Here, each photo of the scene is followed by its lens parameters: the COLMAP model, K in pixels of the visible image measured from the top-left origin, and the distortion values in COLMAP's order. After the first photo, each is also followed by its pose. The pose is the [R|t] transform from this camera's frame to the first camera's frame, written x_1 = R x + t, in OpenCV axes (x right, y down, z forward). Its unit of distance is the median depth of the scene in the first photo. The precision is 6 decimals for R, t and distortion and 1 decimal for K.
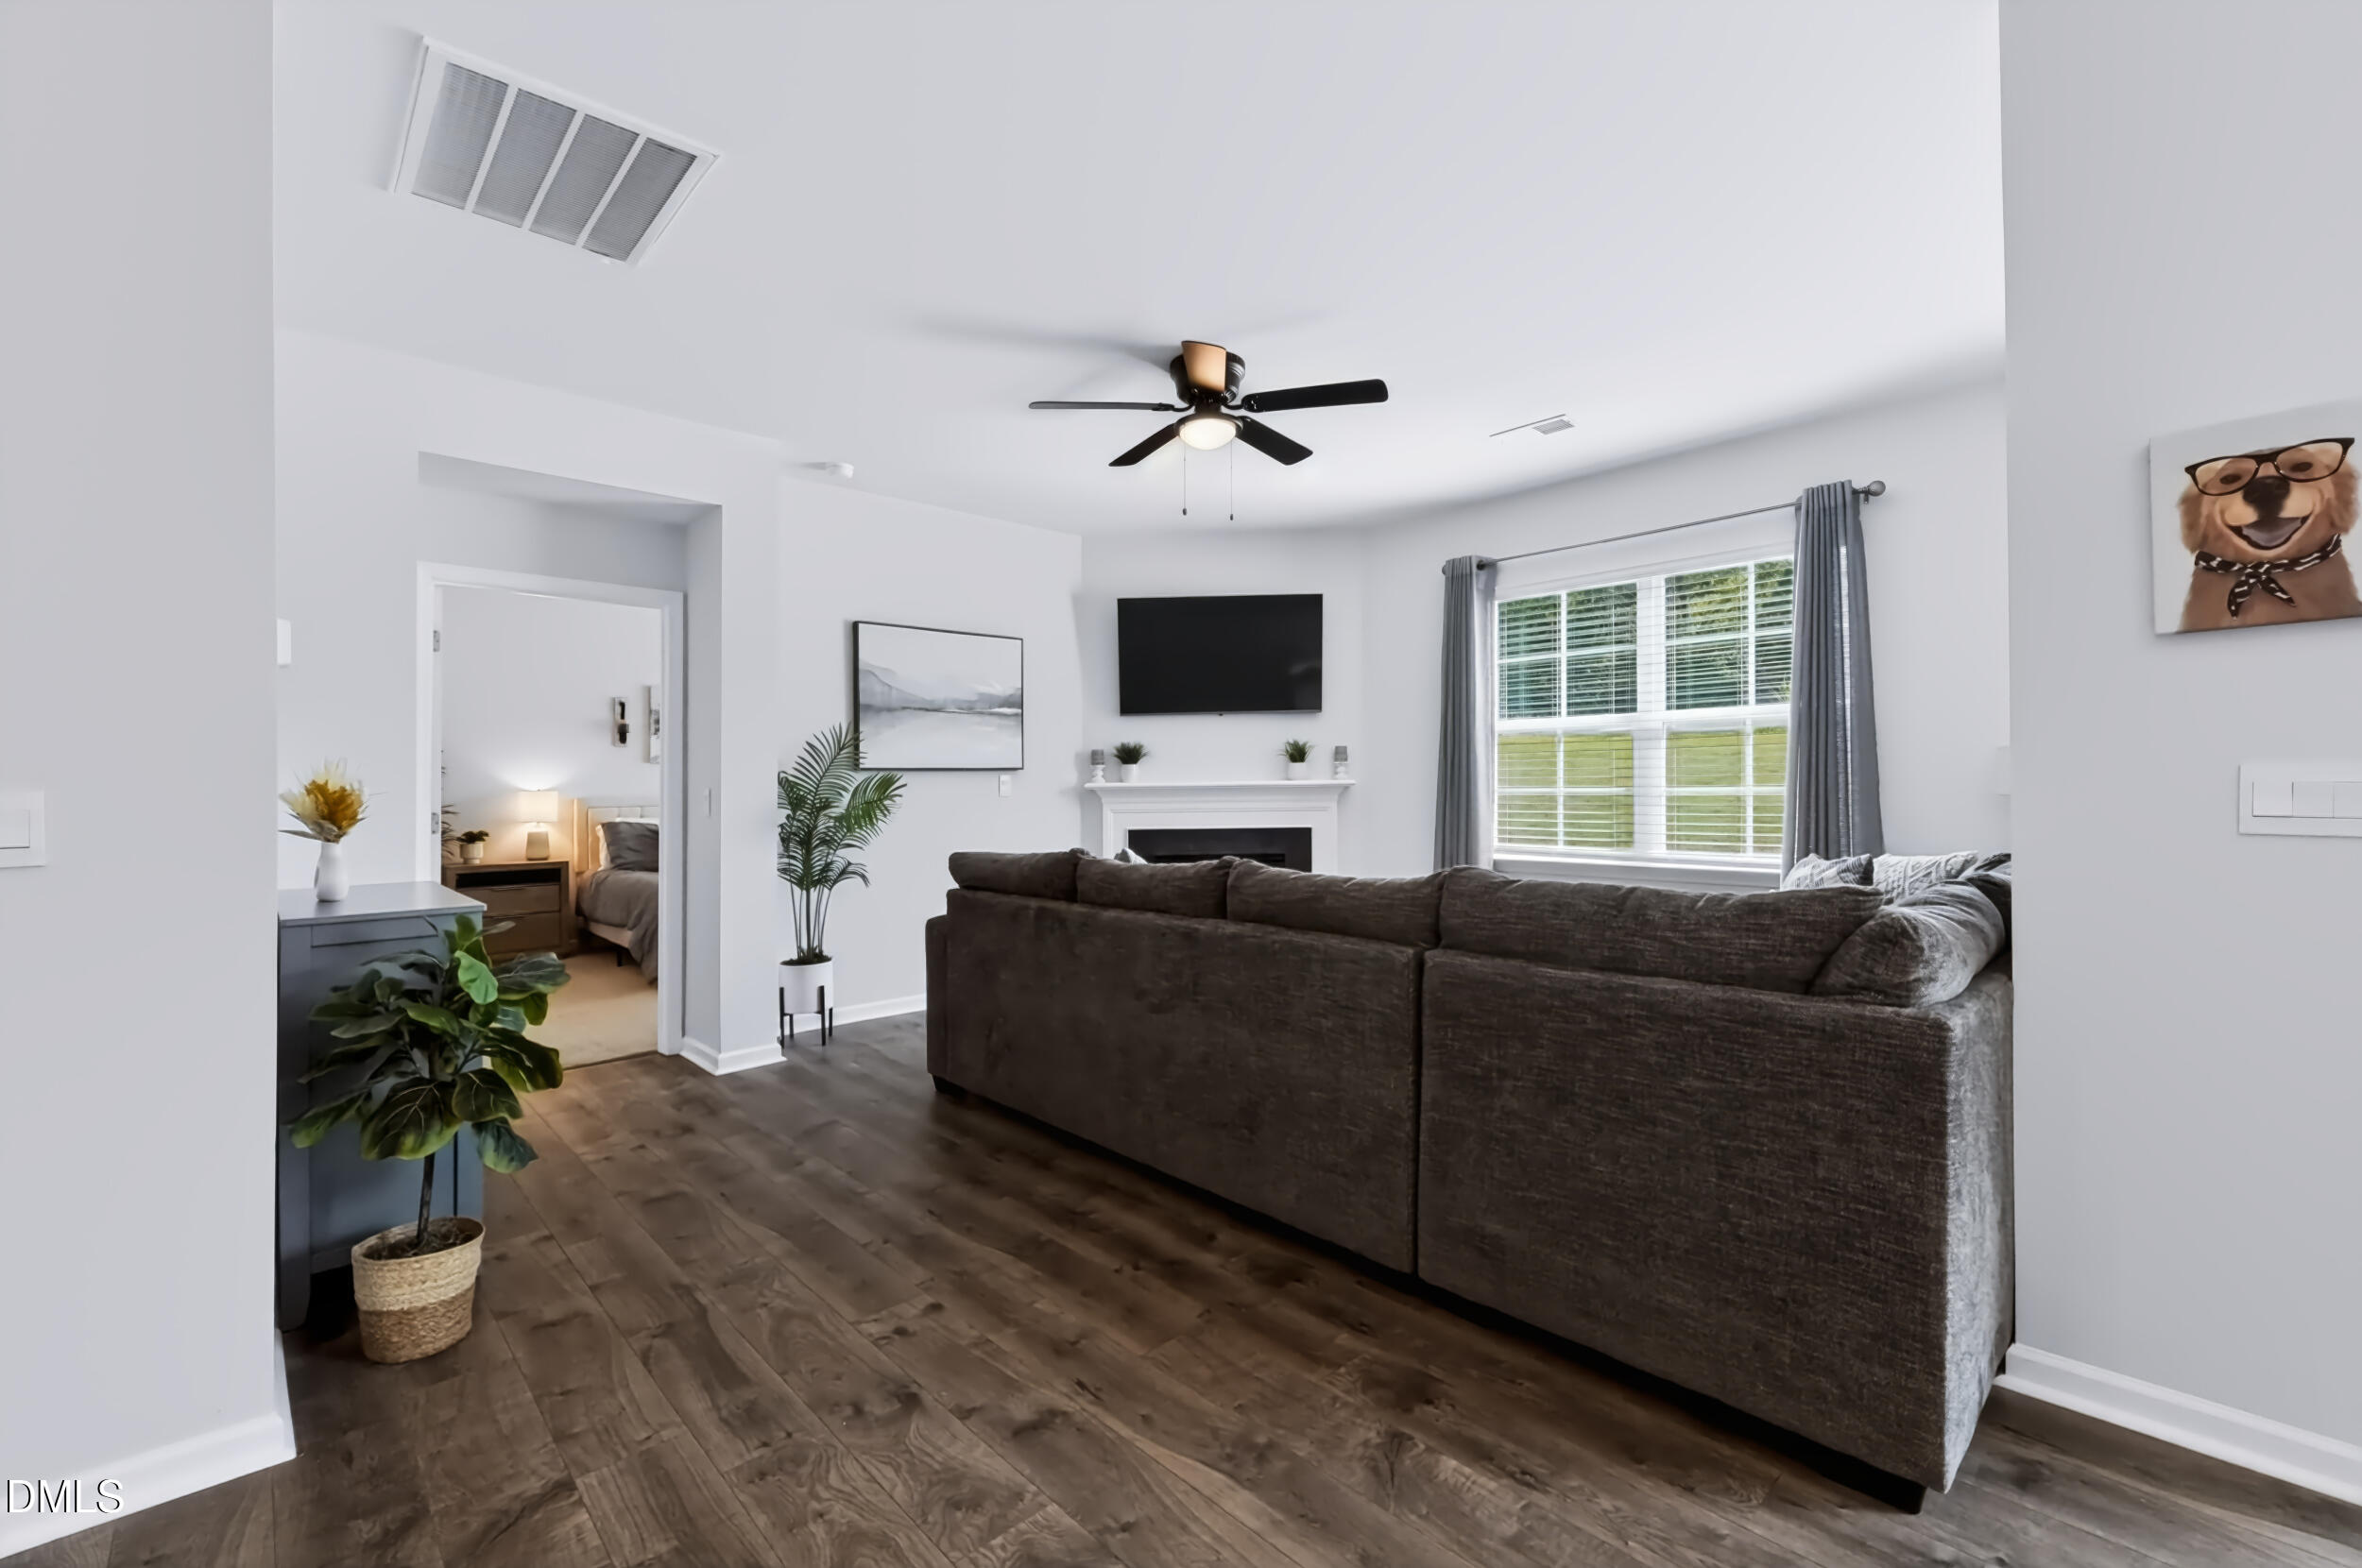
lens RADIAL K [[996.2, 0, 1181.4], [0, 996.2, 777.9], [0, 0, 1]] dist [0.004995, -0.002103]
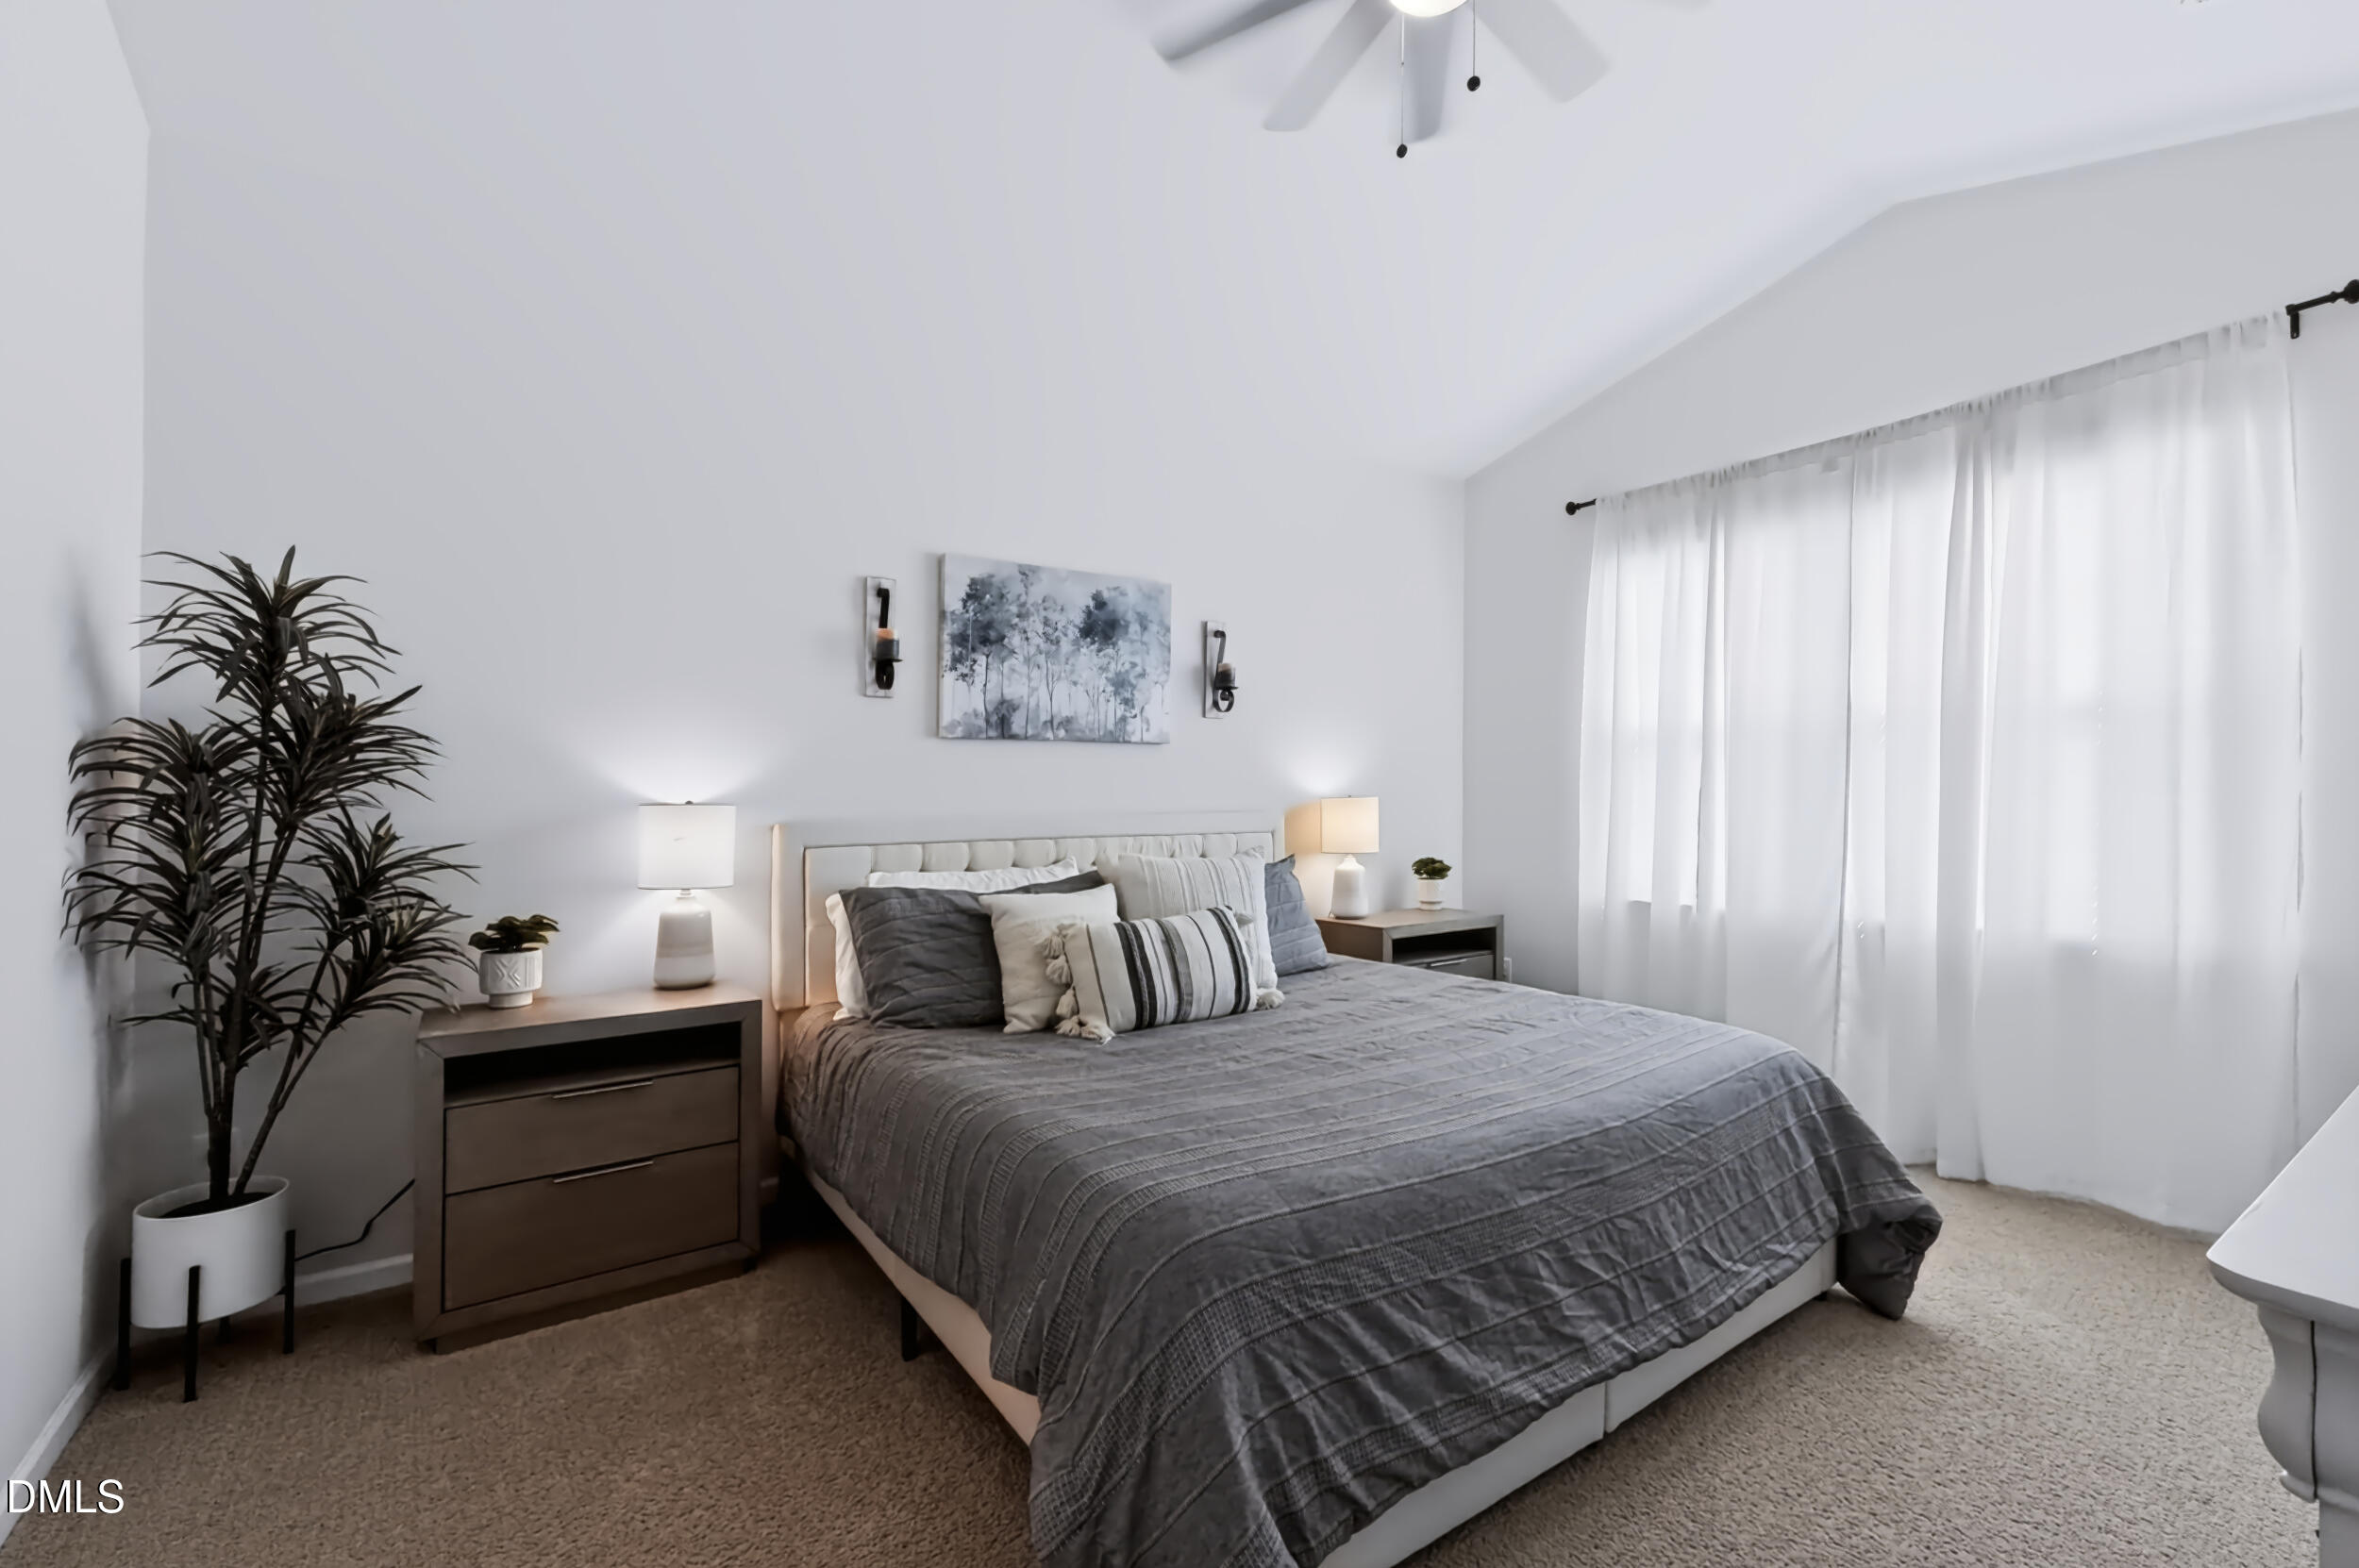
lens RADIAL K [[995.0, 0, 1194.7], [0, 995.0, 791.2], [0, 0, 1]] dist [0.004995, -0.002103]
pose [[0.991278, 0.006682, -0.131616, -0.621686], [-0.006068, 0.999969, 0.005067, 0.007504], [0.131646, -0.004225, 0.991288, 1.002026]]
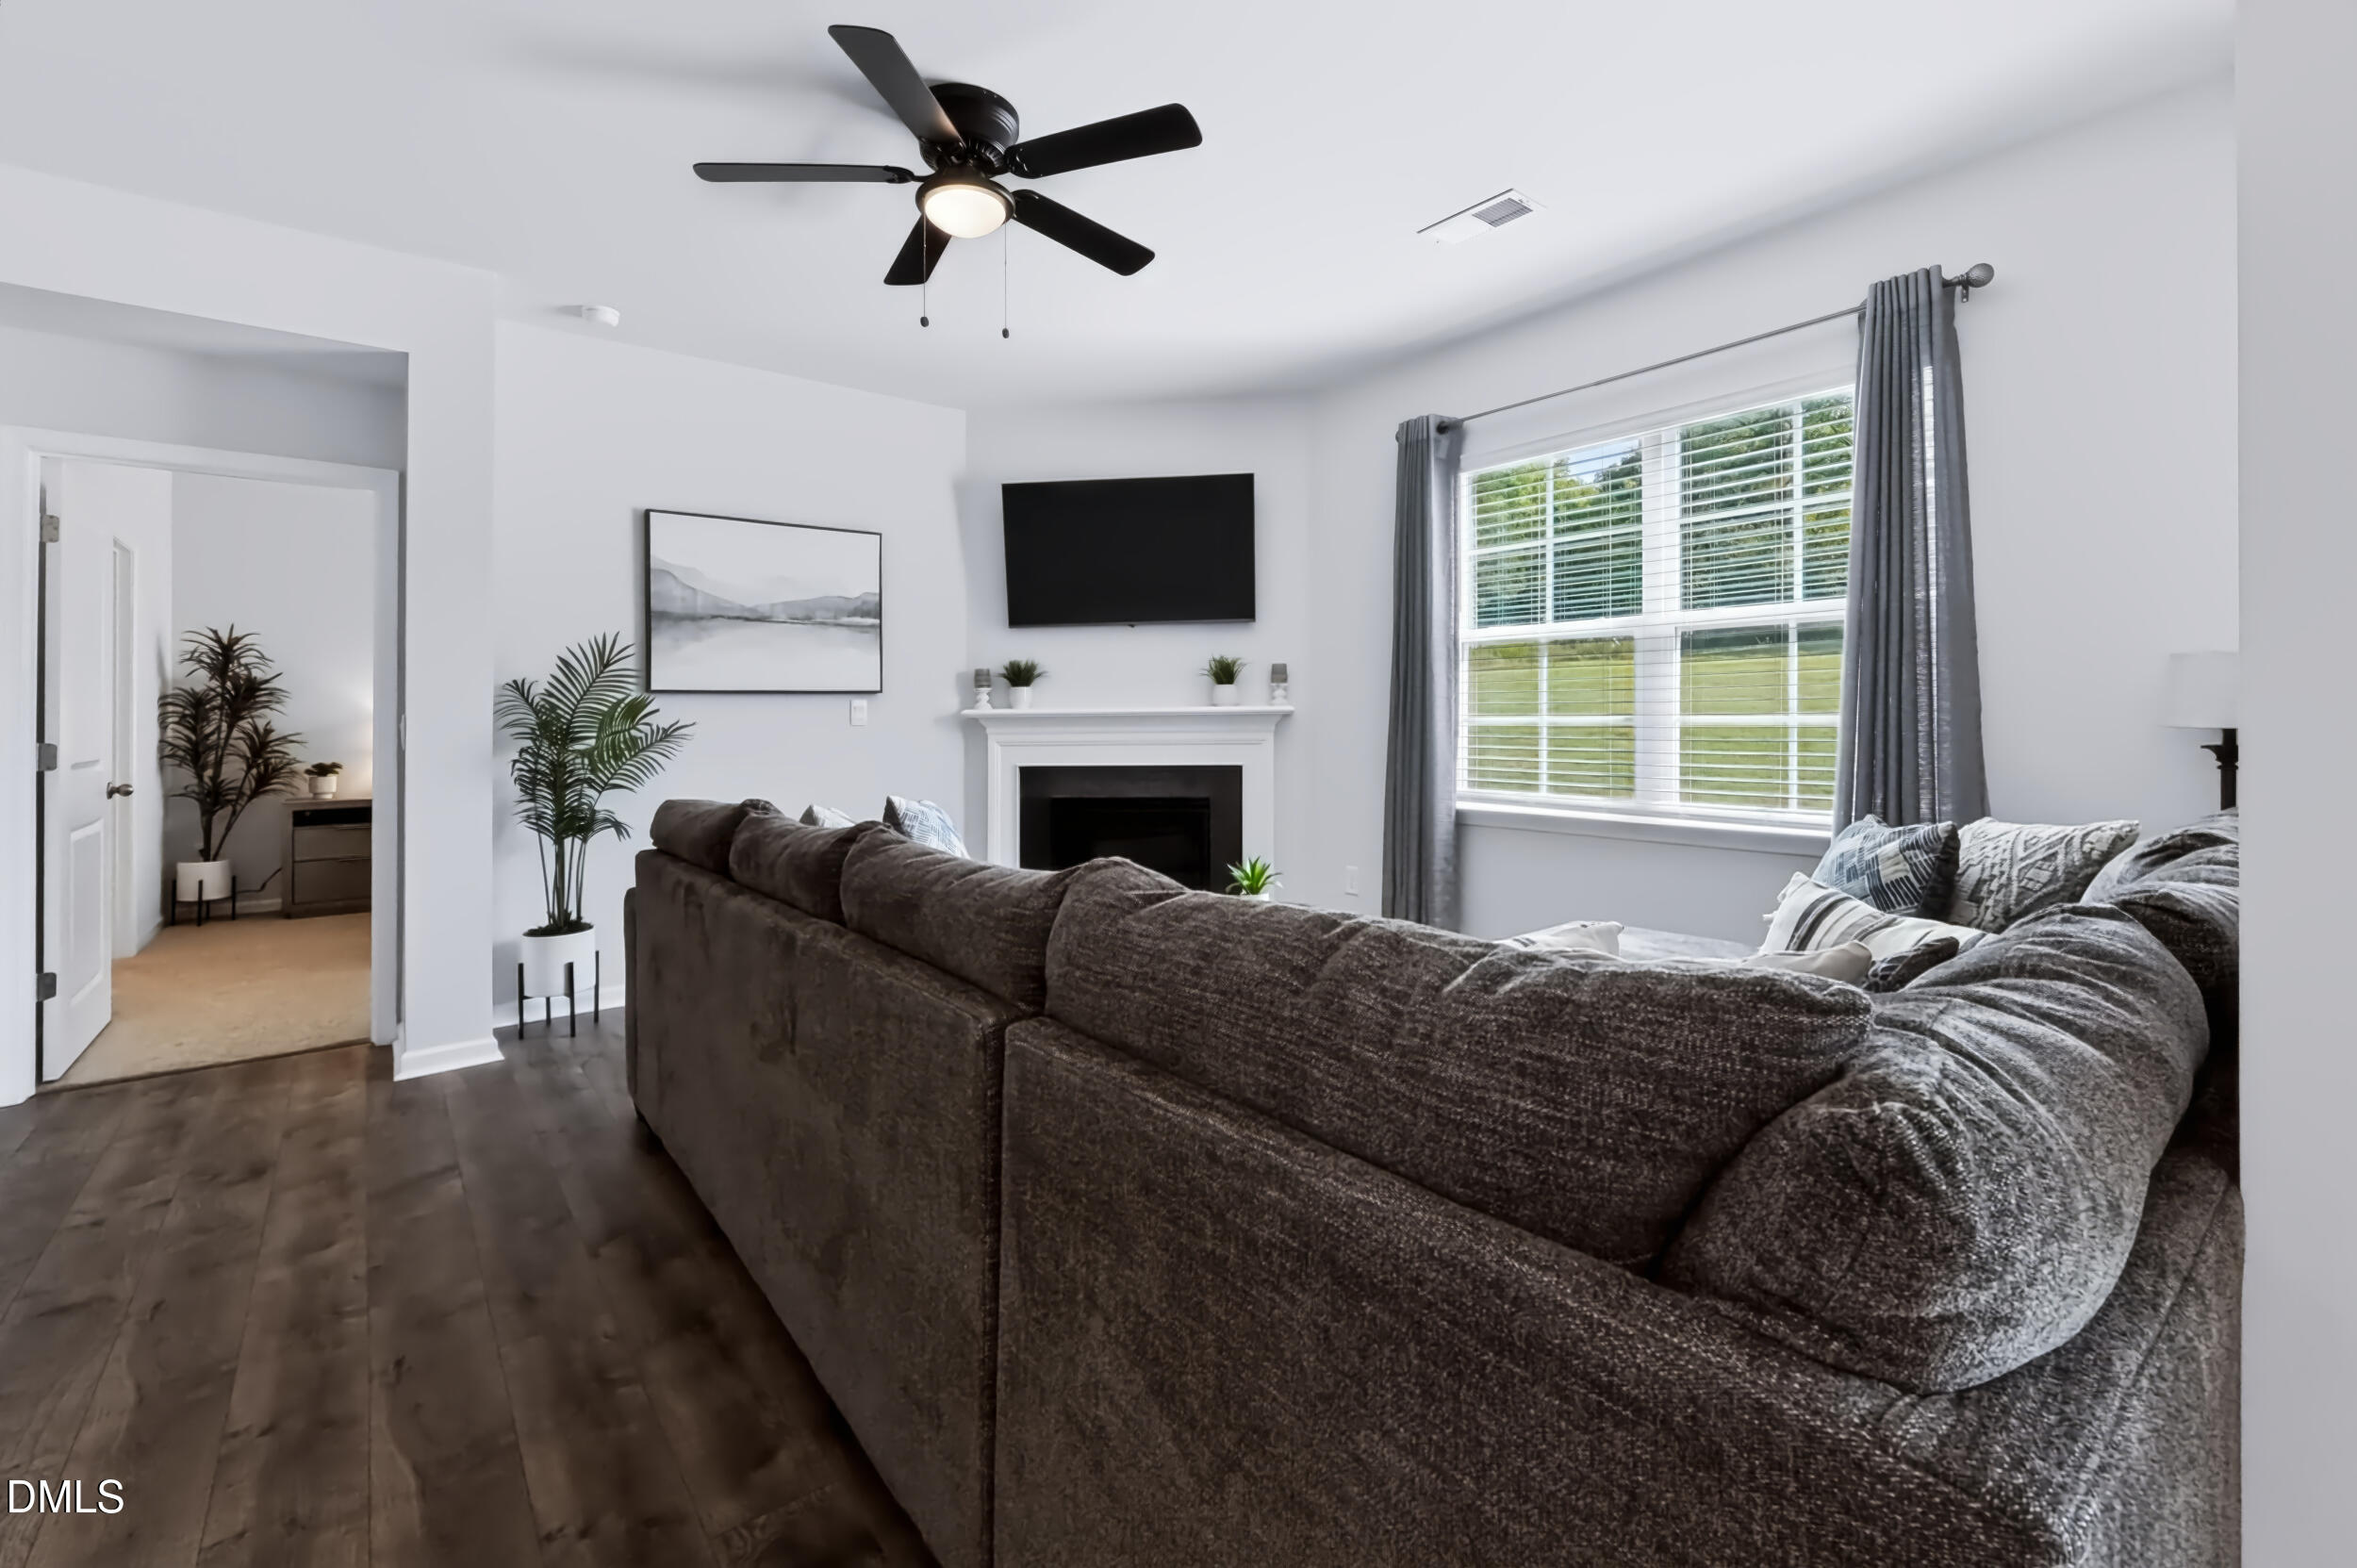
lens RADIAL K [[994.2, 0, 1180.0], [0, 994.2, 716.0], [0, 0, 1]] dist [0.004995, -0.002103]
pose [[0.996145, 0.002004, -0.087704, 0.201892], [-0.001187, 0.999955, 0.009373, 0.003493], [0.087719, -0.009233, 0.996102, 0.258176]]
